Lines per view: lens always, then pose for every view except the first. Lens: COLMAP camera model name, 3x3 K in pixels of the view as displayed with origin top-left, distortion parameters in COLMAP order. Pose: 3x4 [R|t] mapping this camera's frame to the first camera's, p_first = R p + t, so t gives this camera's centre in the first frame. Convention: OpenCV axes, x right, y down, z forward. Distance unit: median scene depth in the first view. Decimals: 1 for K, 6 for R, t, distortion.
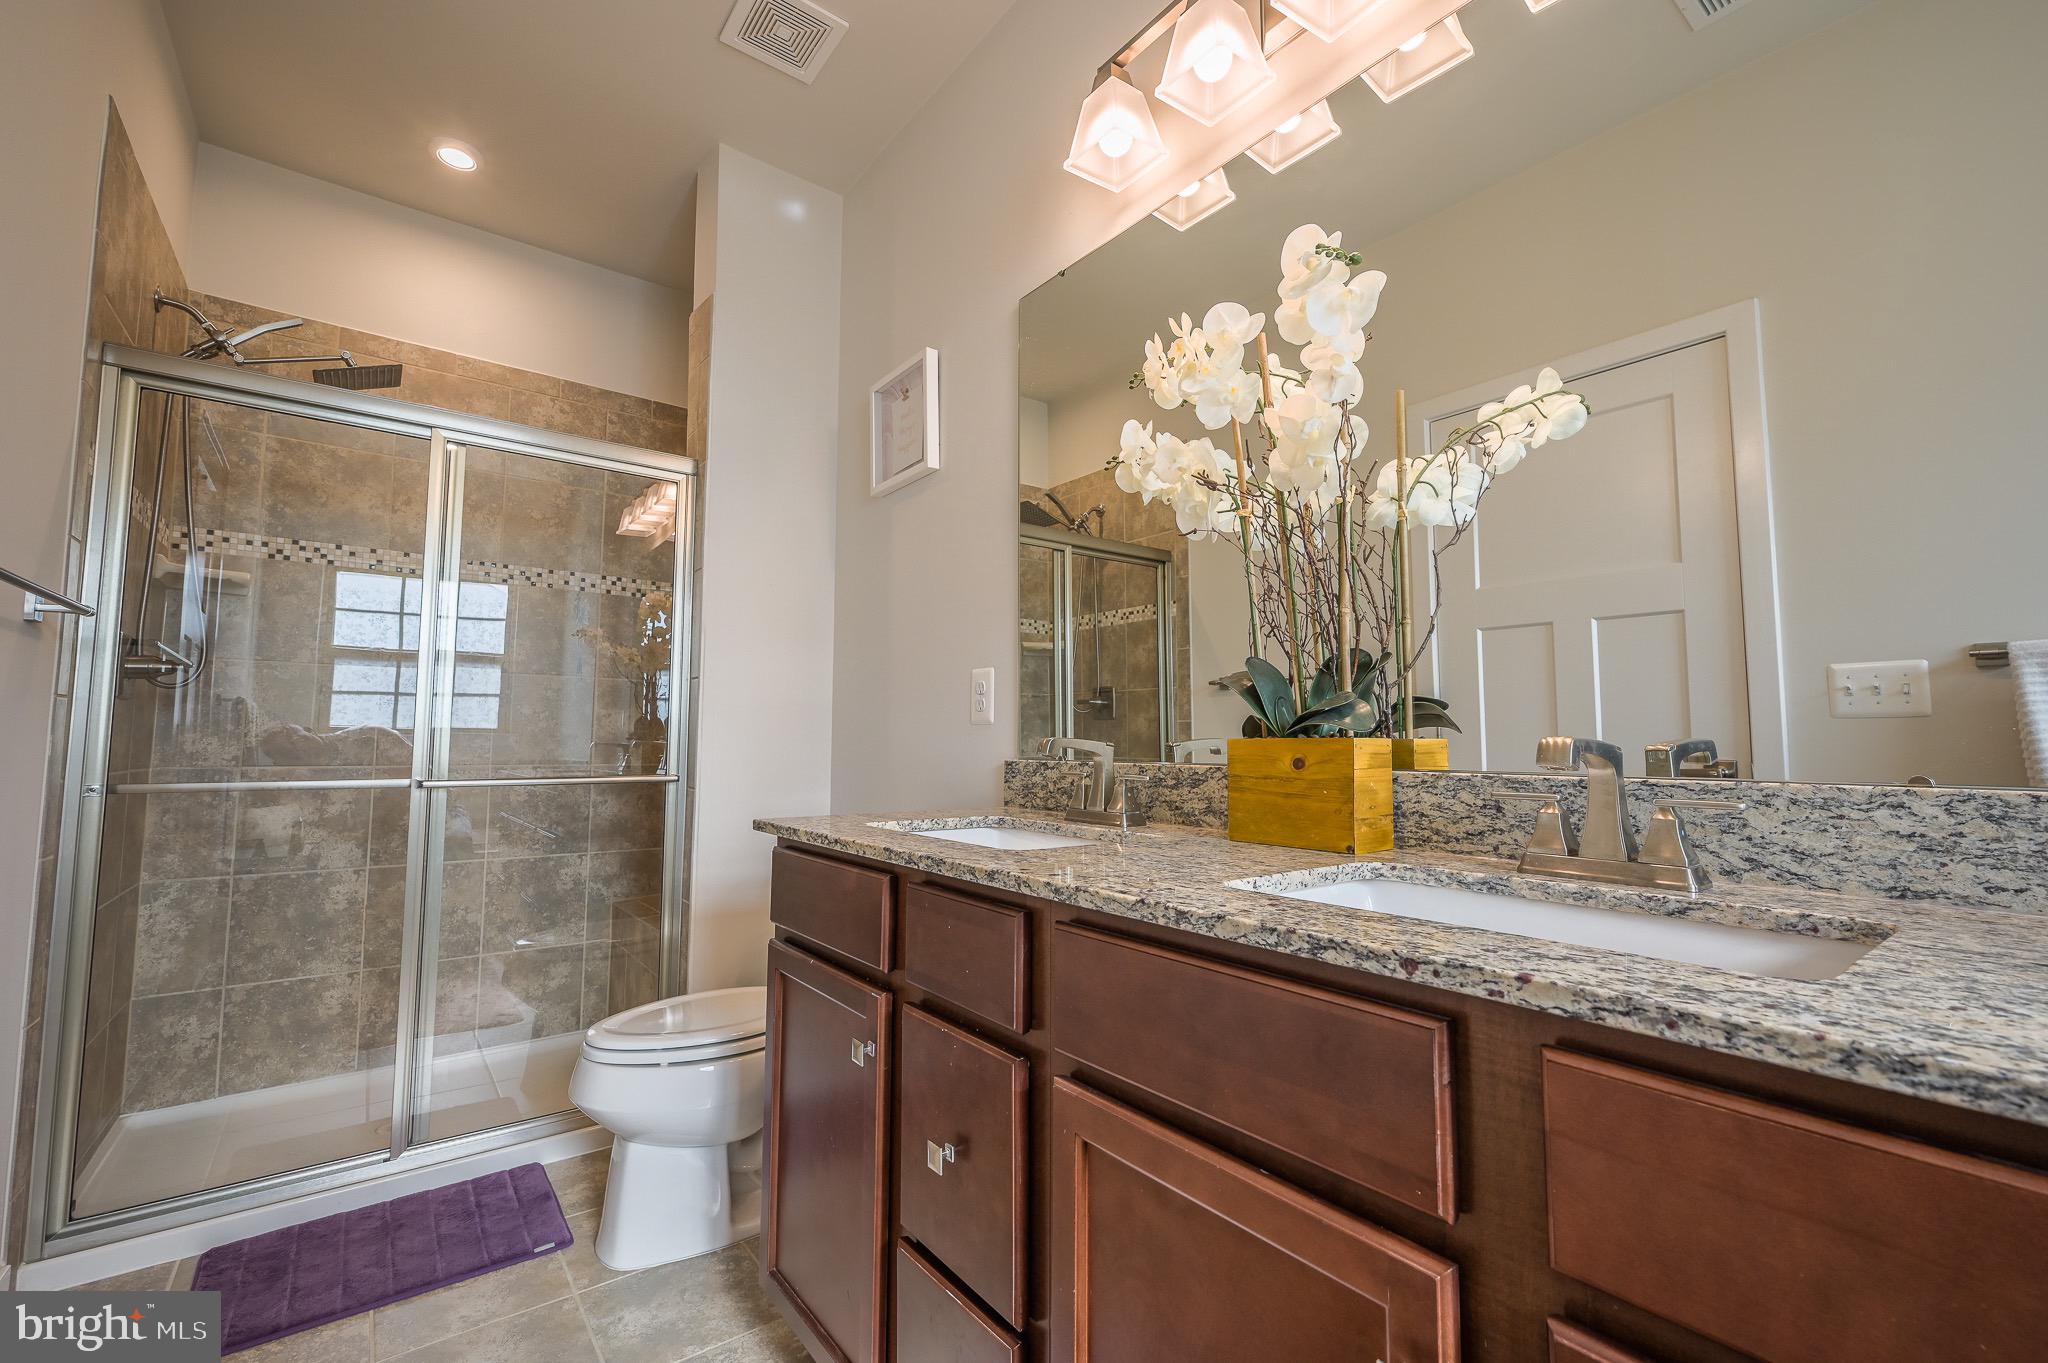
lens RADIAL K [[853.2, 0, 1024.0], [0, 853.2, 681.5], [0, 0, 1]] dist [0.000939, 0.000142]
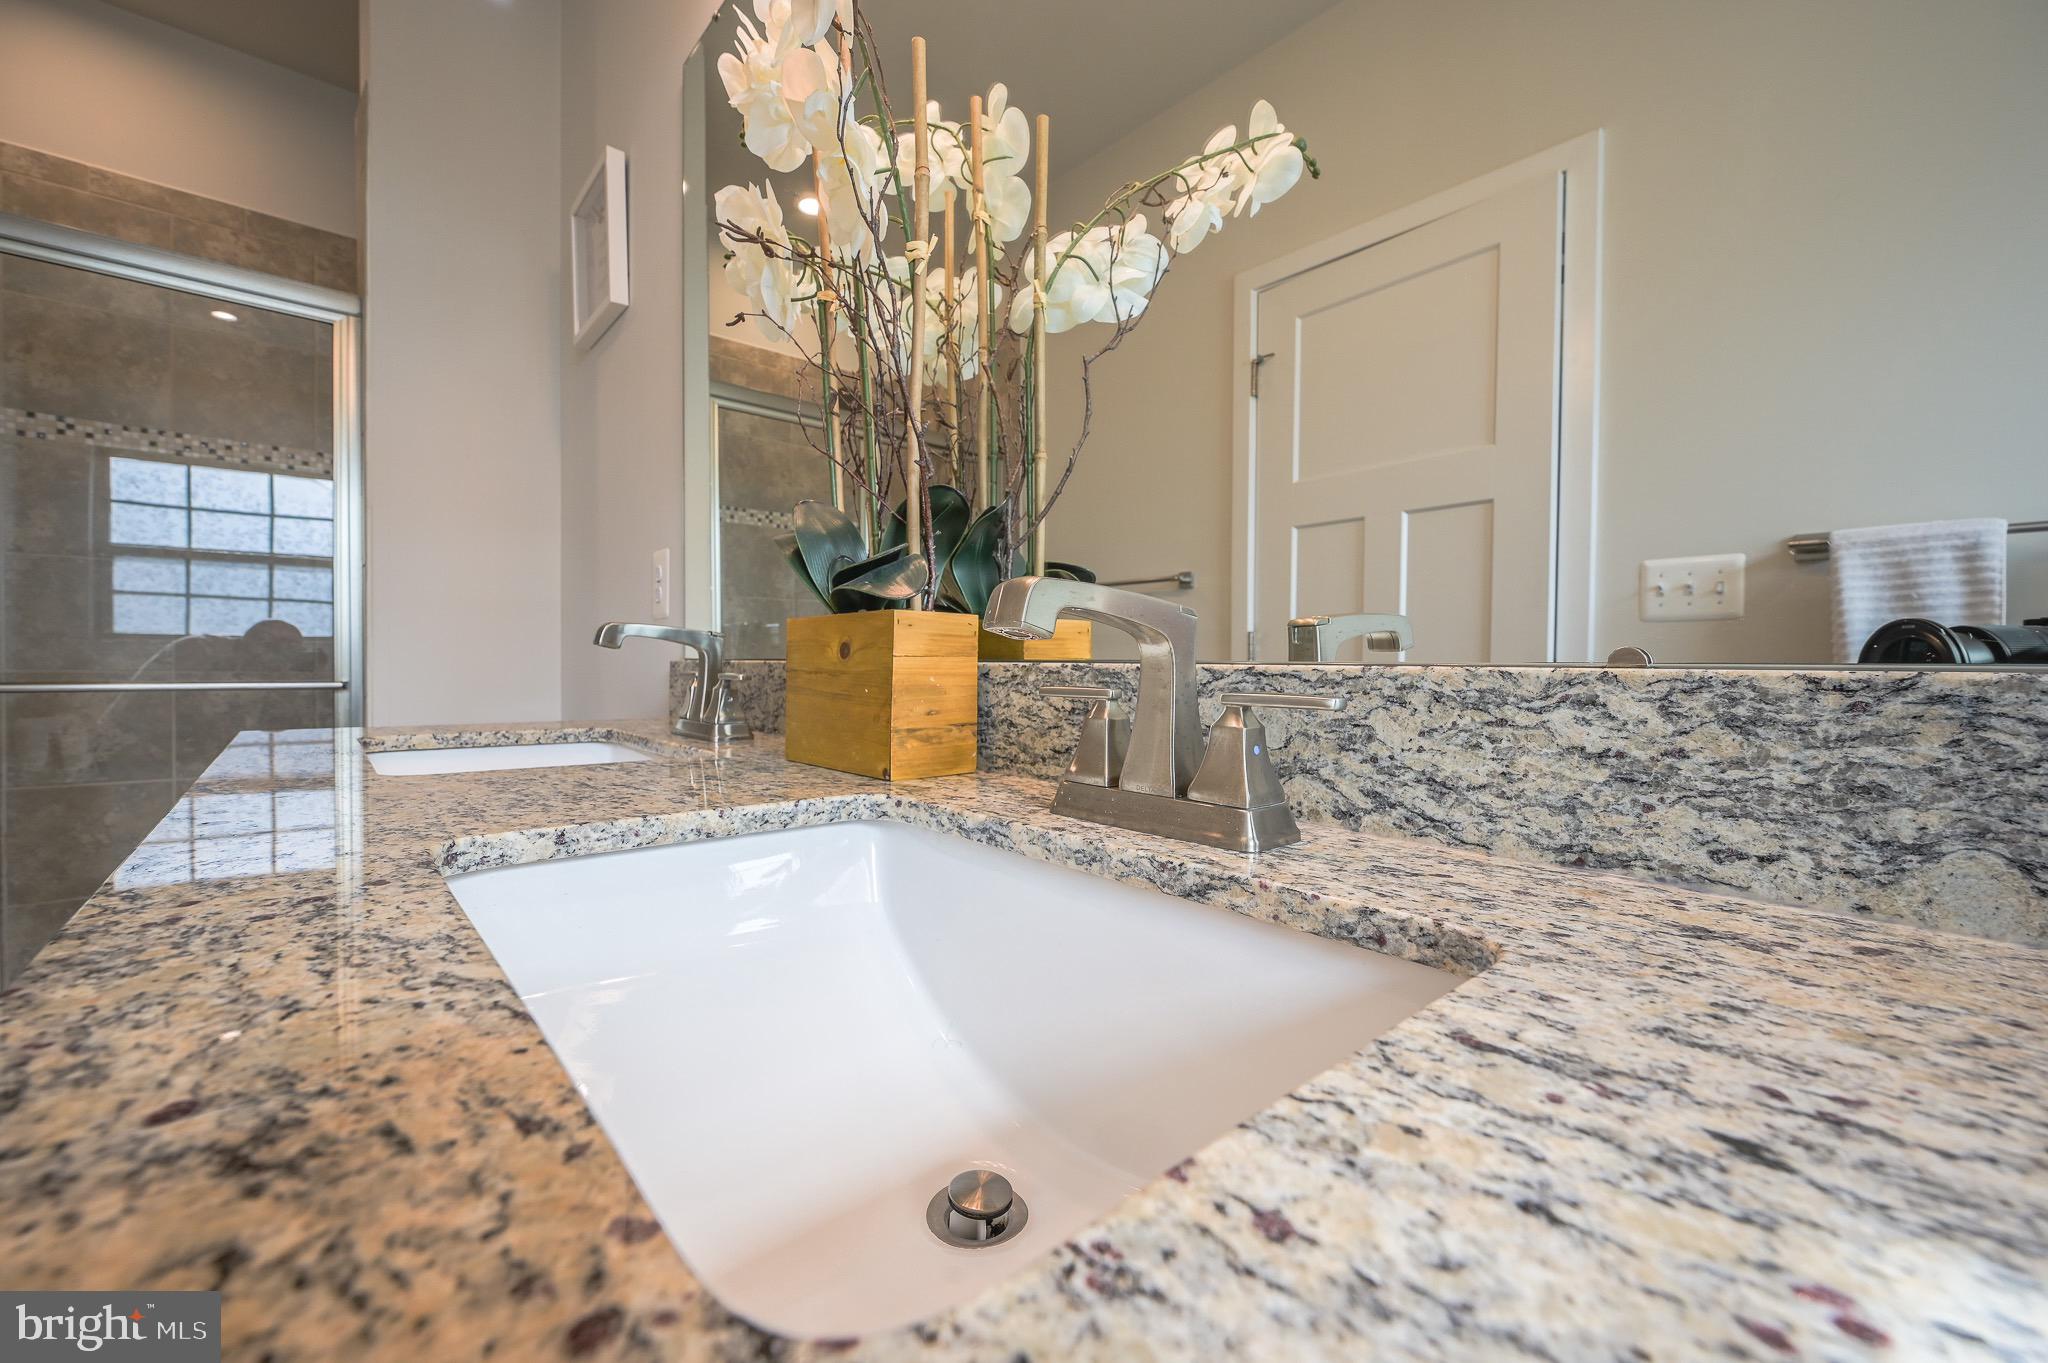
lens RADIAL K [[802.2, 0, 1024.0], [0, 802.2, 681.5], [0, 0, 1]] dist [0.000078, -0.000515]
pose [[0.997920, 0.005601, 0.064219, 0.533249], [-0.011463, 0.995758, 0.091293, 0.076029], [-0.063435, -0.091839, 0.993751, 0.432759]]
